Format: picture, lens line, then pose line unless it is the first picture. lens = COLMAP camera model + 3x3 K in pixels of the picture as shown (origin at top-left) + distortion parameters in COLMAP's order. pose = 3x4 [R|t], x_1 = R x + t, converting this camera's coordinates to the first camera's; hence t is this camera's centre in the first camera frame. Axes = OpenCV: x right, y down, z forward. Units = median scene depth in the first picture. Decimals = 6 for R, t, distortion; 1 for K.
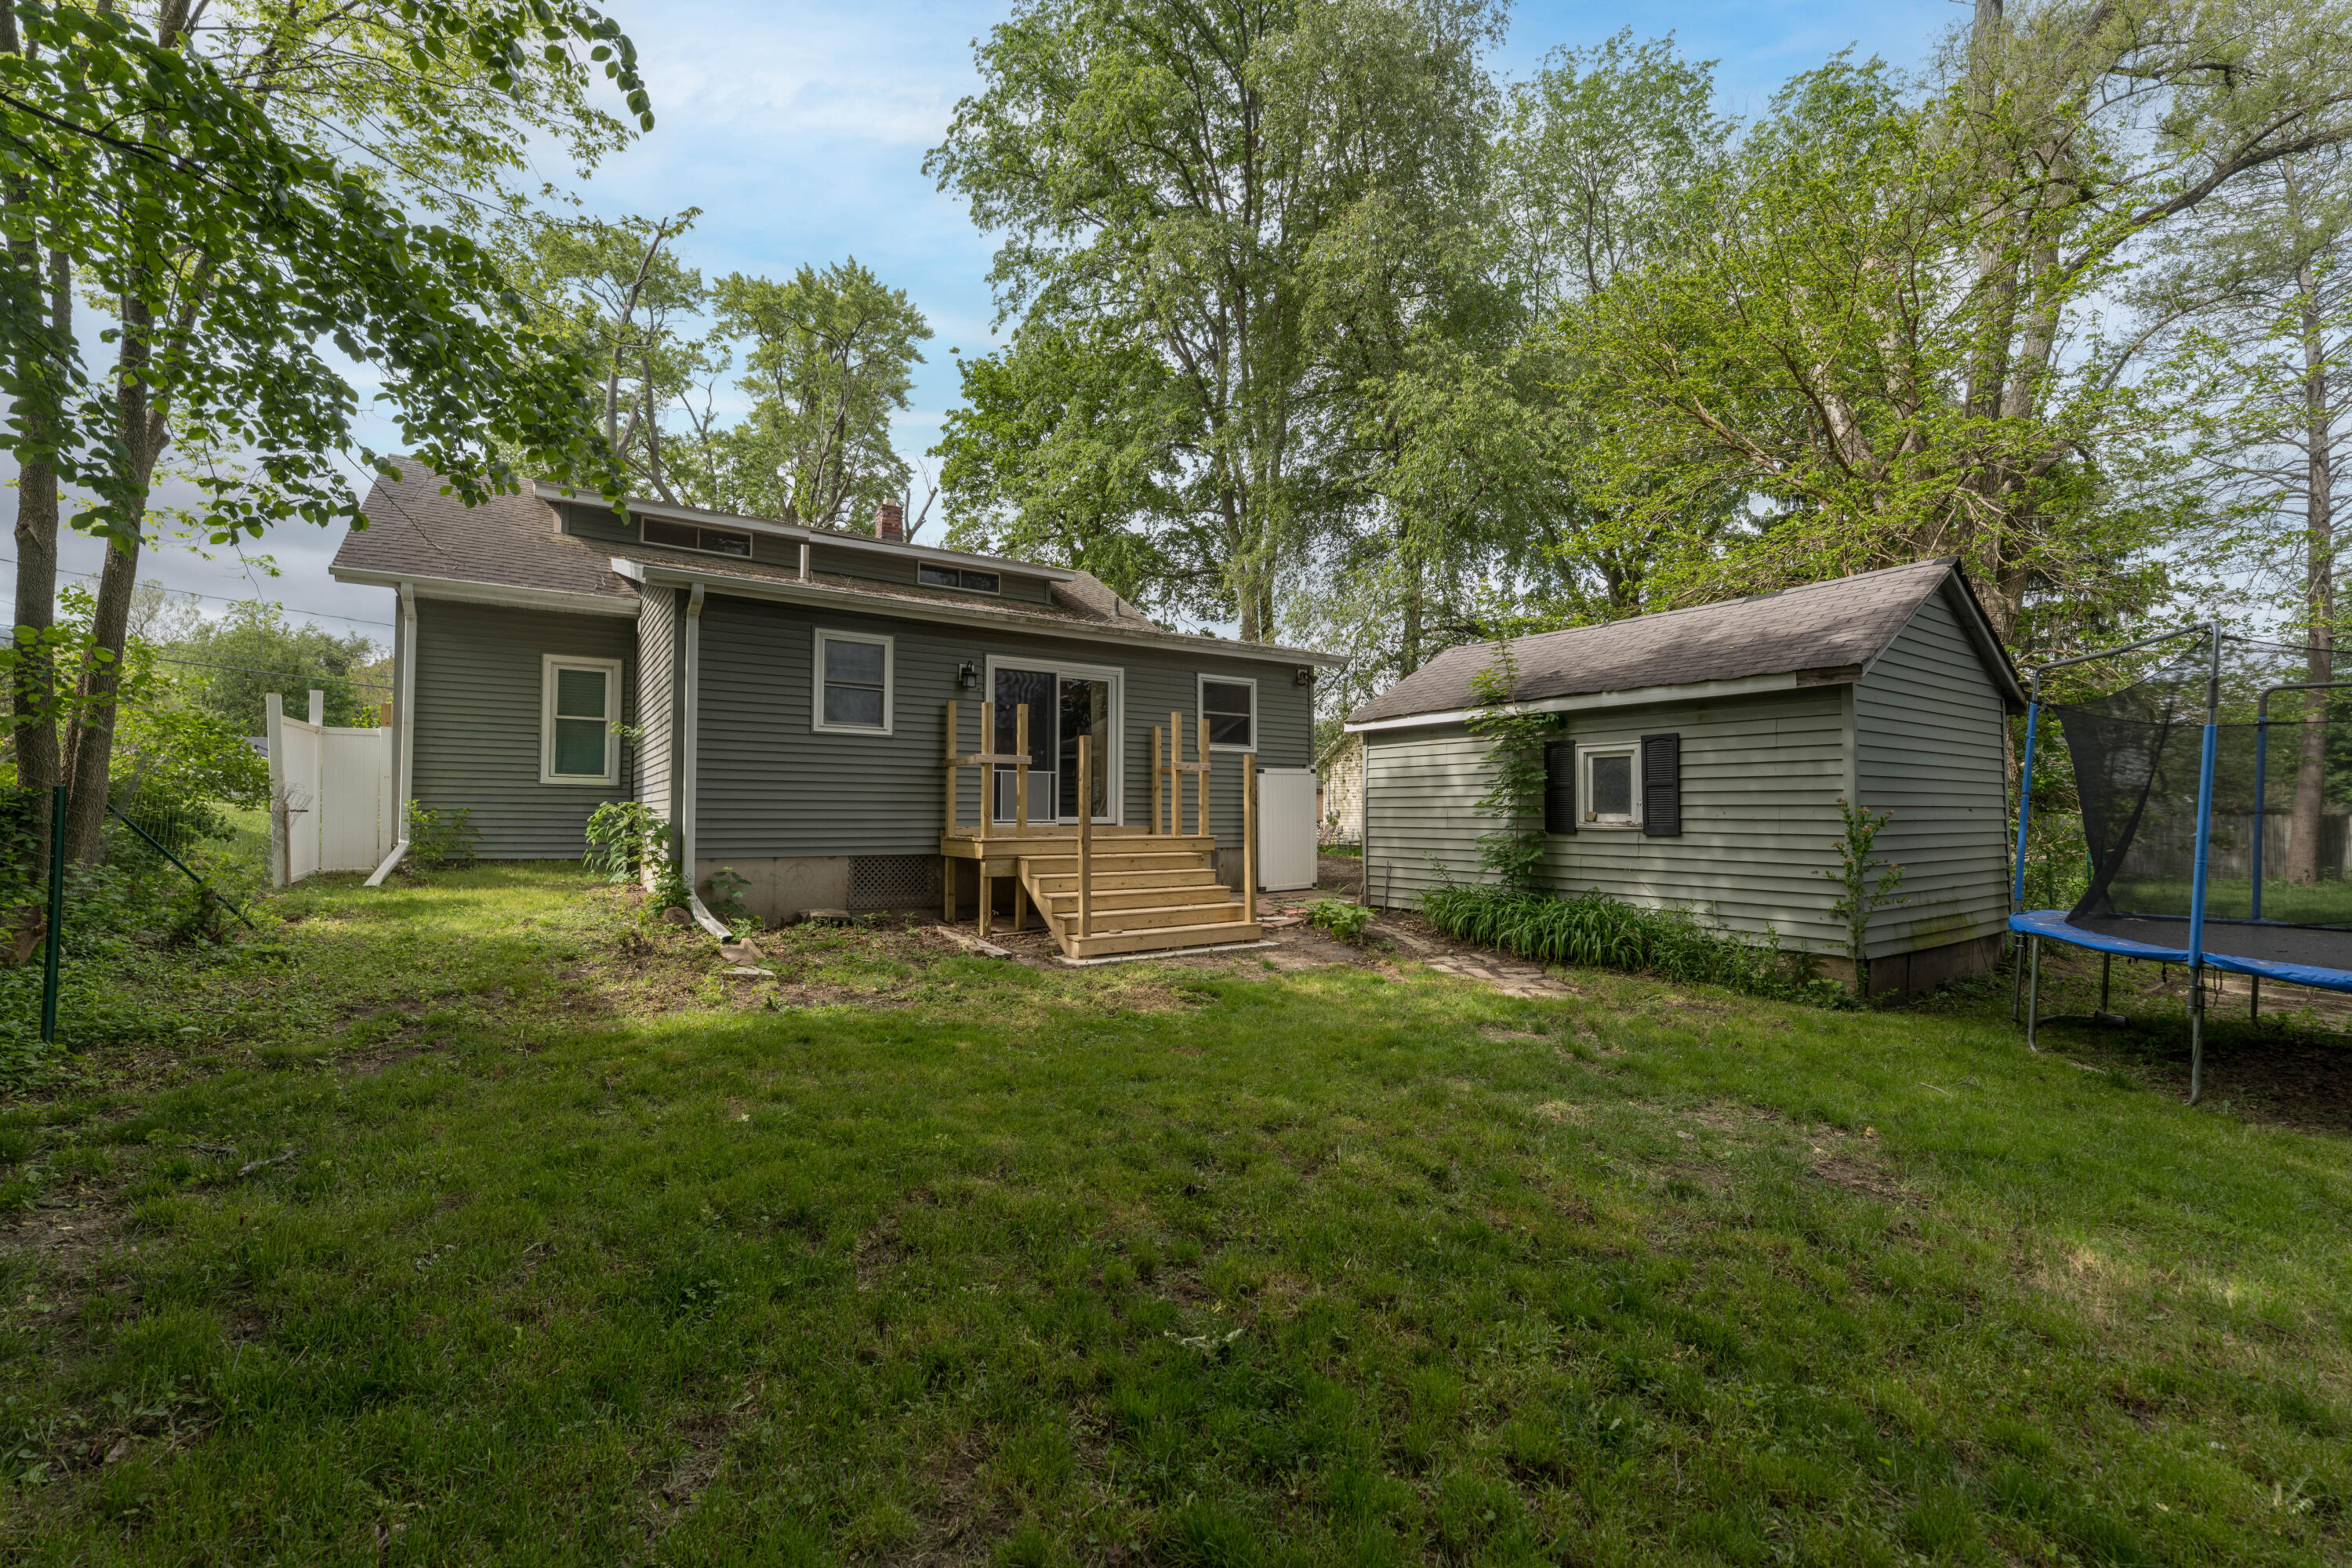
lens RADIAL K [[950.7, 0, 1176.1], [0, 950.7, 788.3], [0, 0, 1]] dist [-0.000530, -0.000488]
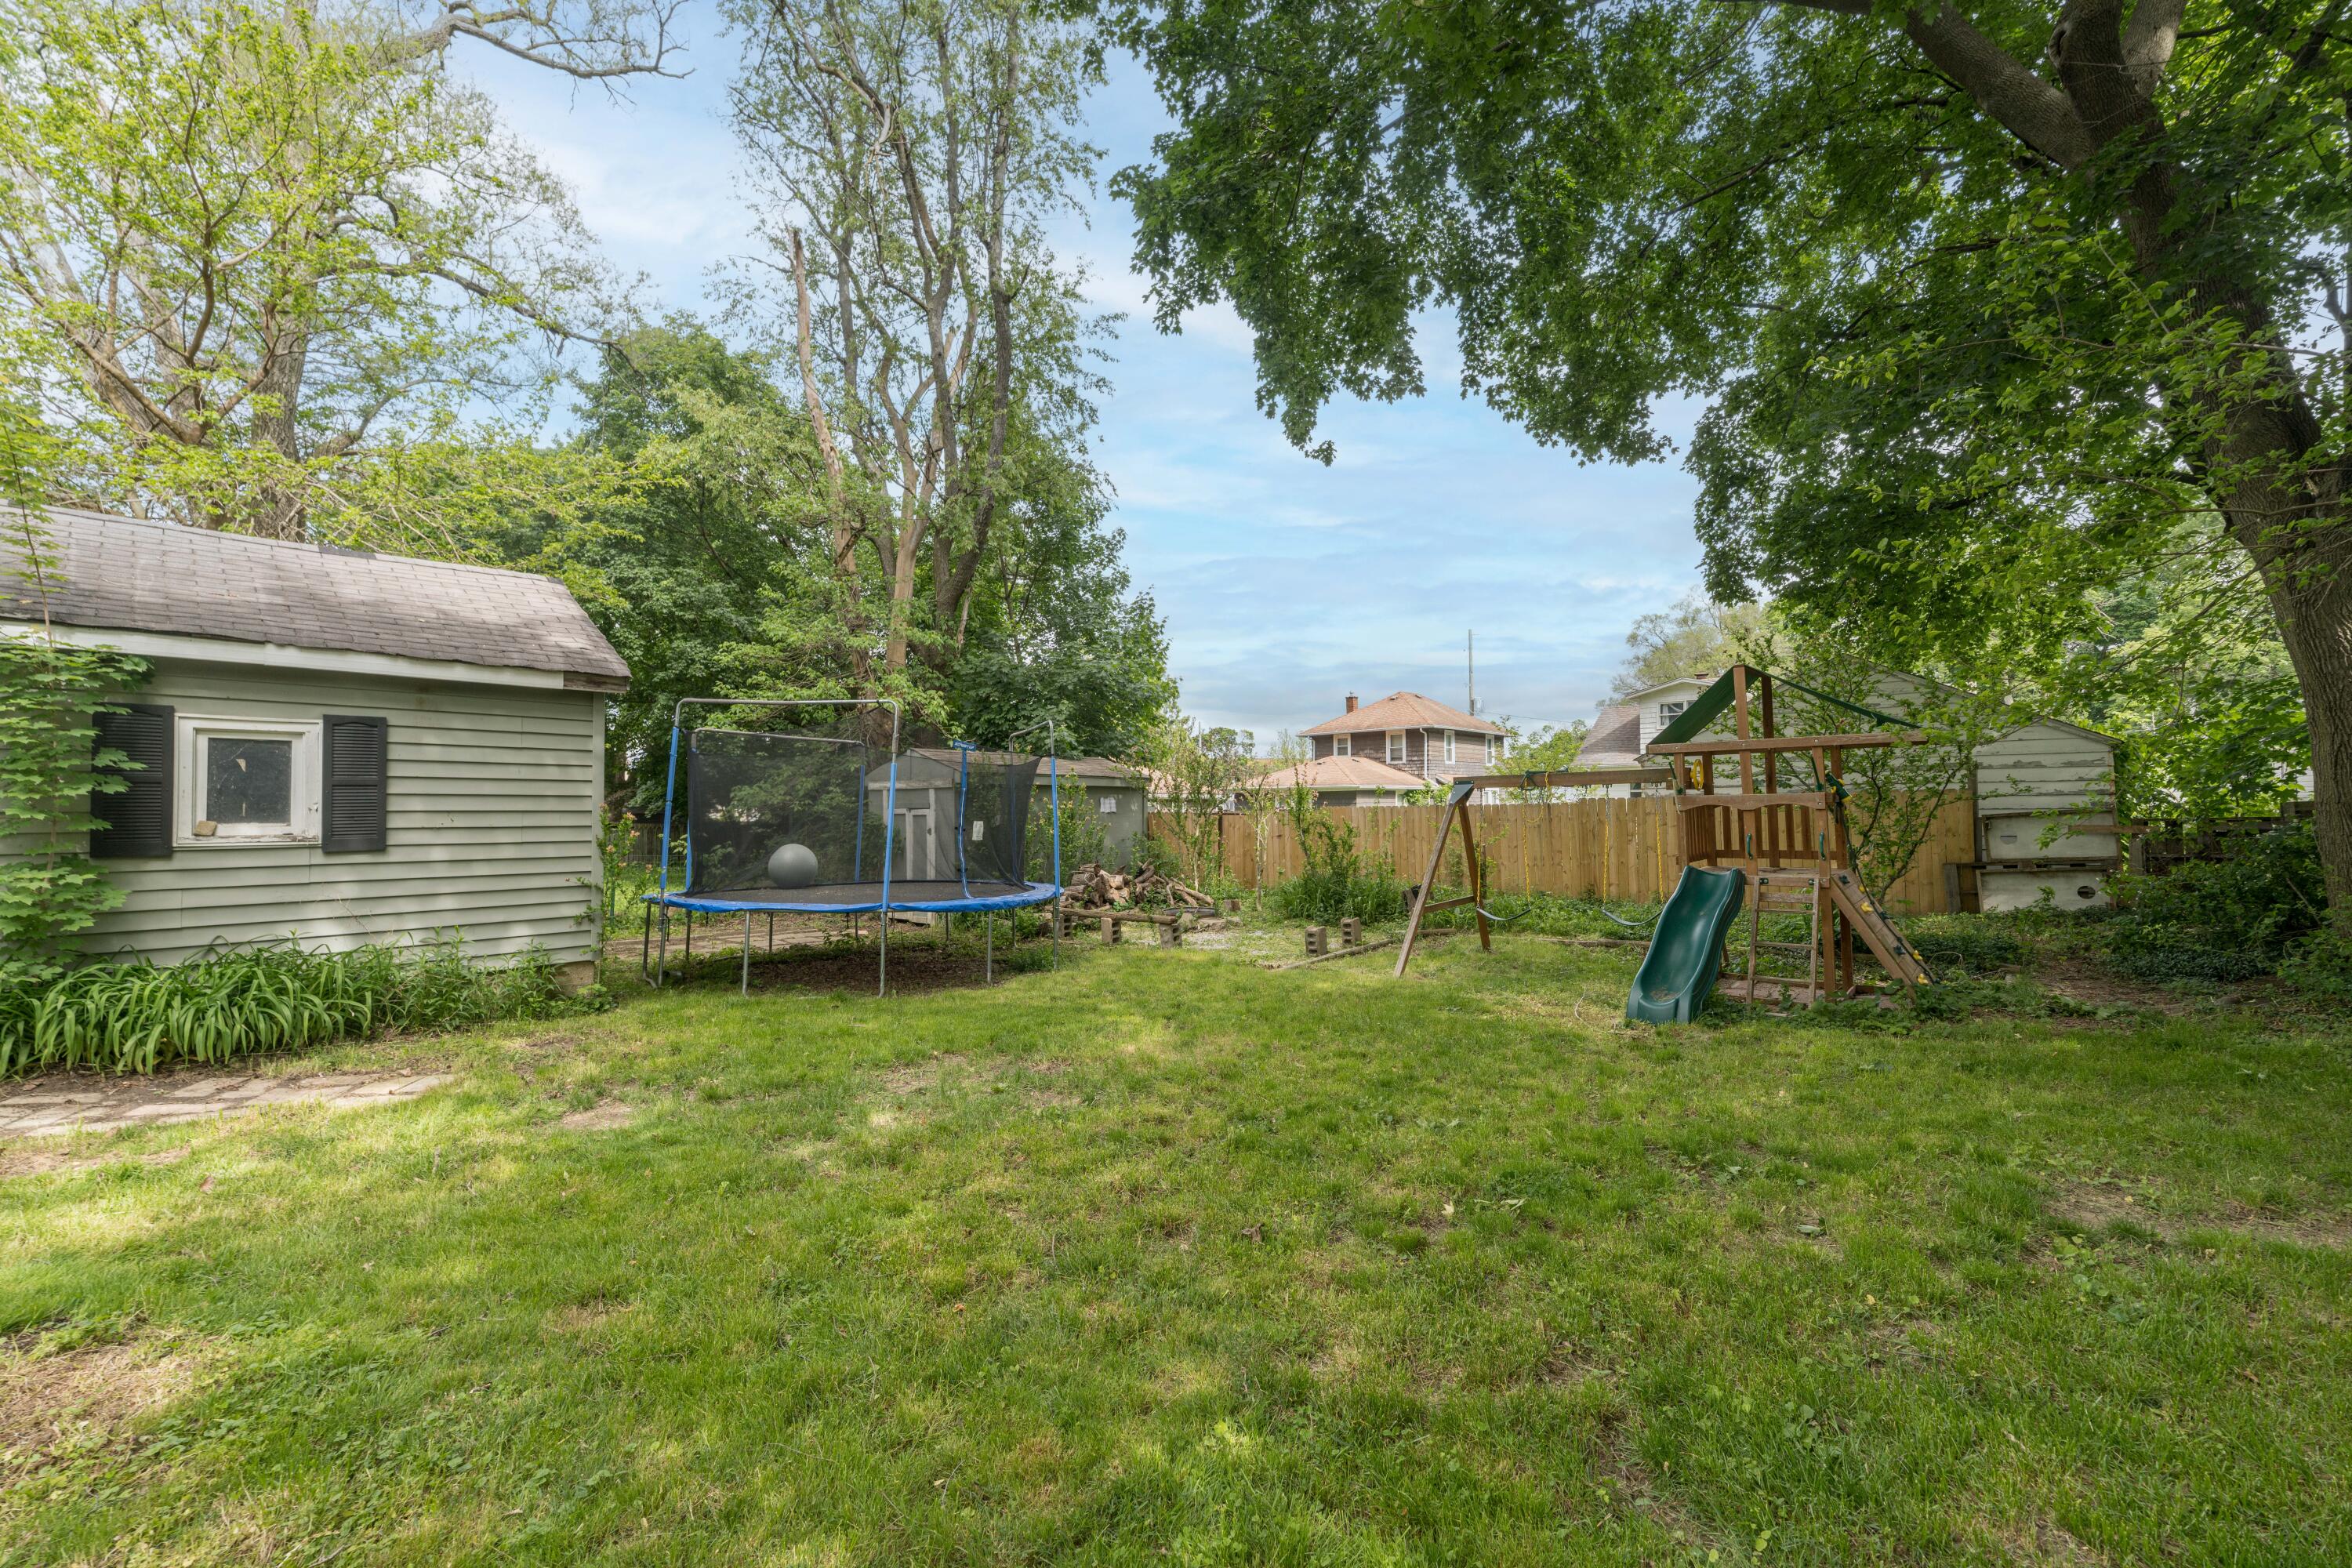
lens RADIAL K [[950.7, 0, 1173.5], [0, 950.7, 786.7], [0, 0, 1]] dist [-0.000530, -0.000488]
pose [[-0.236737, 0.019625, 0.971375, -0.351398], [-0.023190, 0.999397, -0.025842, 0.003024], [-0.971297, -0.028644, -0.236140, 0.521902]]
